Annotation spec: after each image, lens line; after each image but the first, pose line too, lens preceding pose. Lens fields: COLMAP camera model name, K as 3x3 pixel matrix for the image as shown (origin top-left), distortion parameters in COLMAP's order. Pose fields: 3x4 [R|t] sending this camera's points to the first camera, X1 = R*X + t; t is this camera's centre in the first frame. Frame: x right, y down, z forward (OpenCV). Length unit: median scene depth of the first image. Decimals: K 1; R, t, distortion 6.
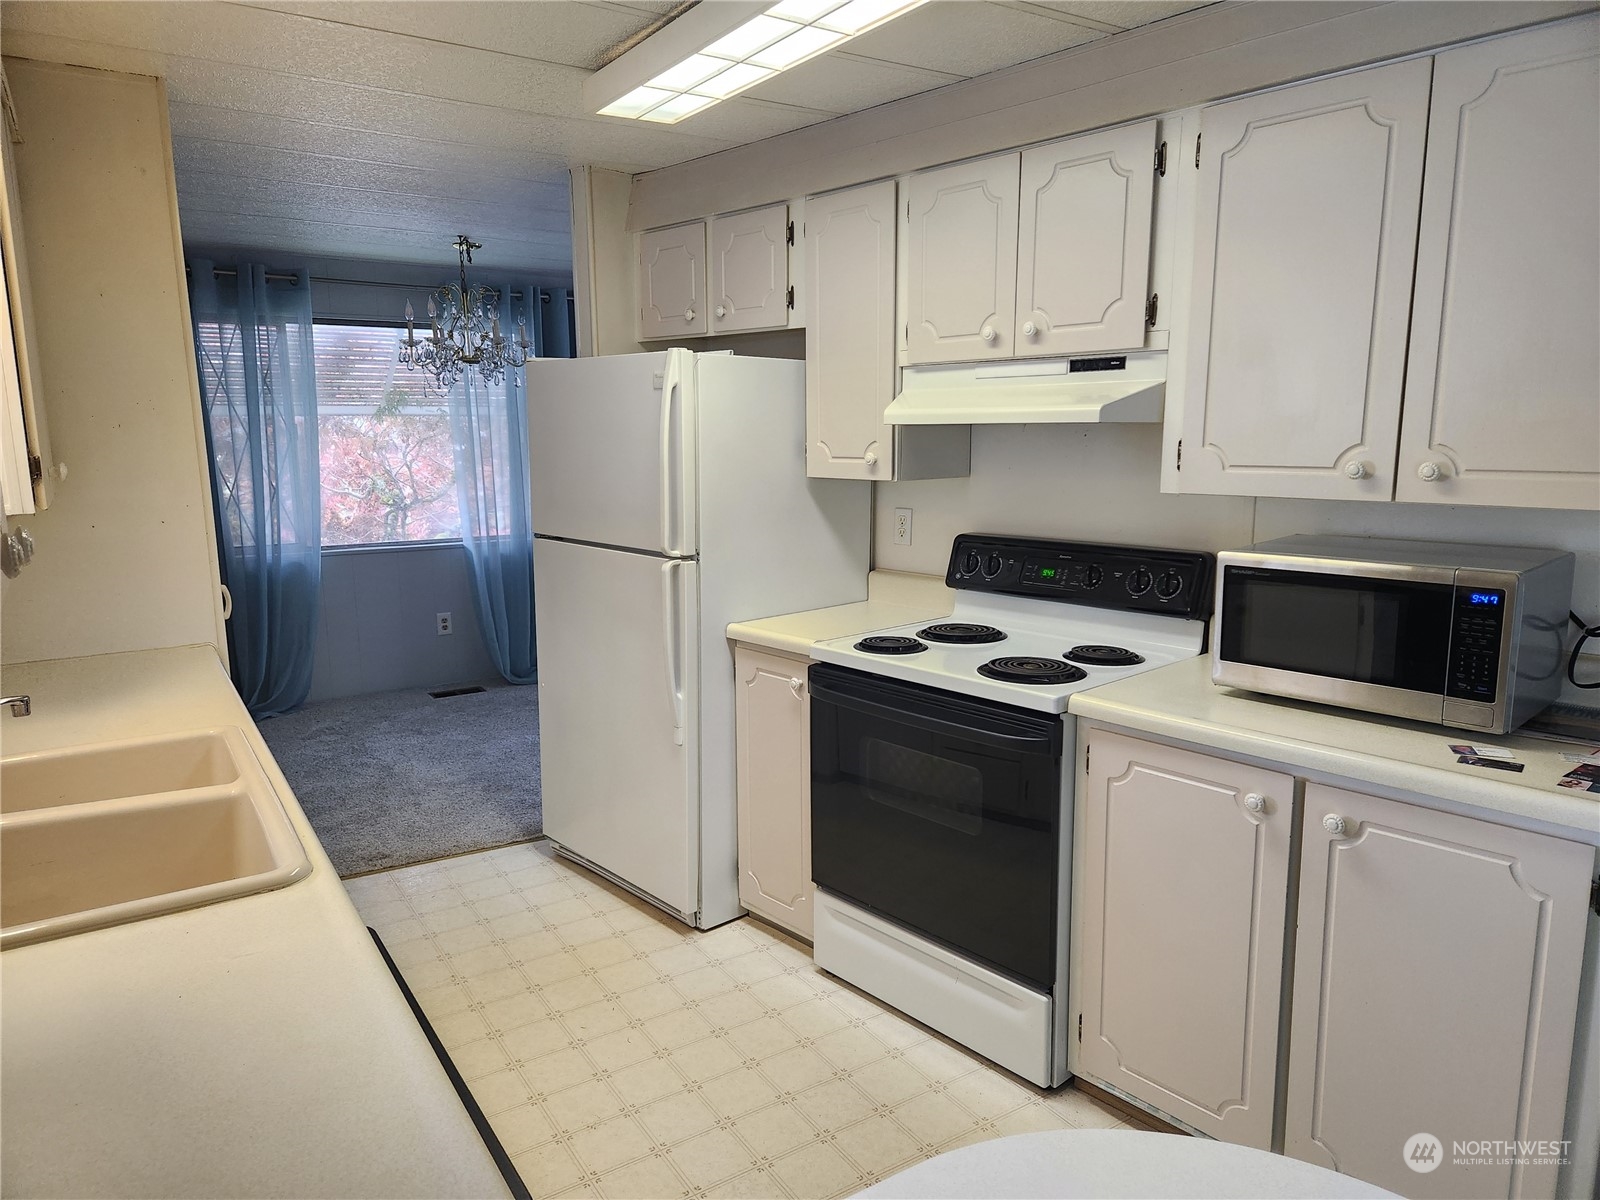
lens RADIAL K [[1075.5, 0, 795.4], [0, 1075.5, 621.4], [0, 0, 1]] dist [0.083650, -0.072120]
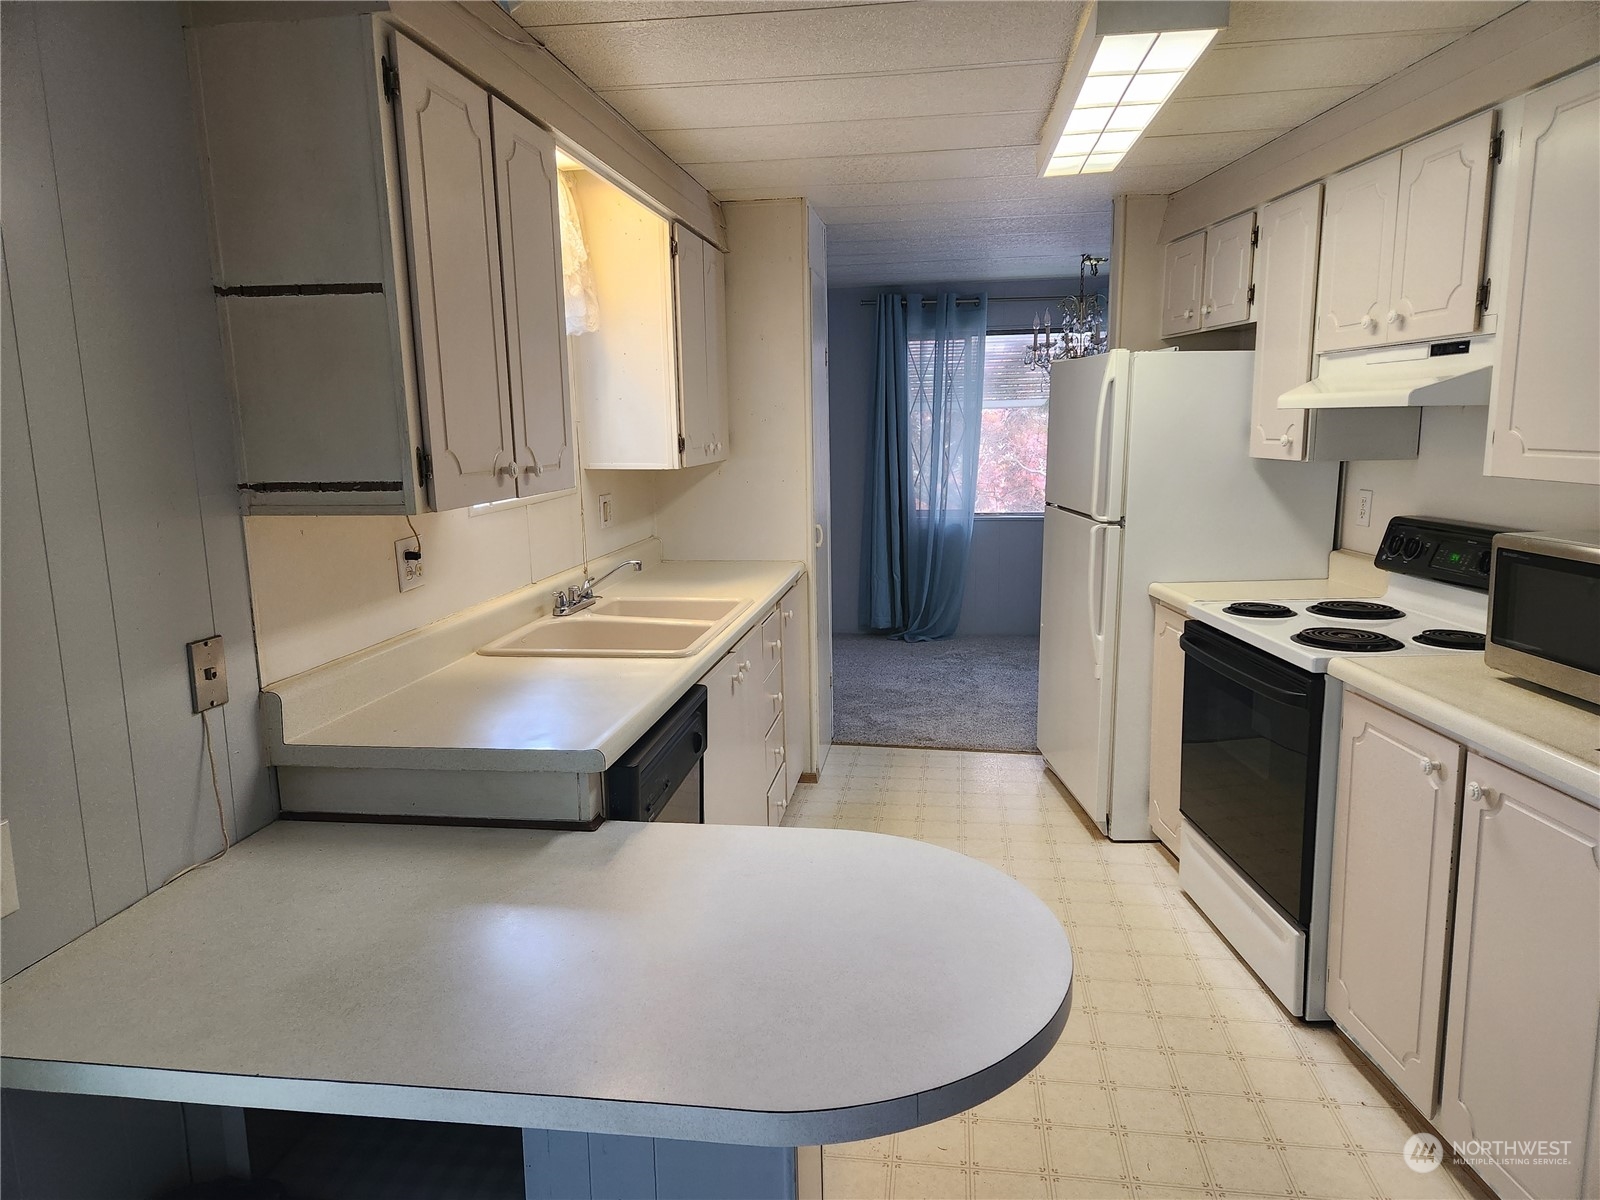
lens RADIAL K [[1075.5, 0, 795.4], [0, 1075.5, 621.4], [0, 0, 1]] dist [0.083650, -0.072120]
pose [[0.751162, 0.116283, -0.649796, 0.453484], [-0.108841, 0.992707, 0.051828, 0.027081], [0.651083, 0.031793, 0.758340, -0.152186]]
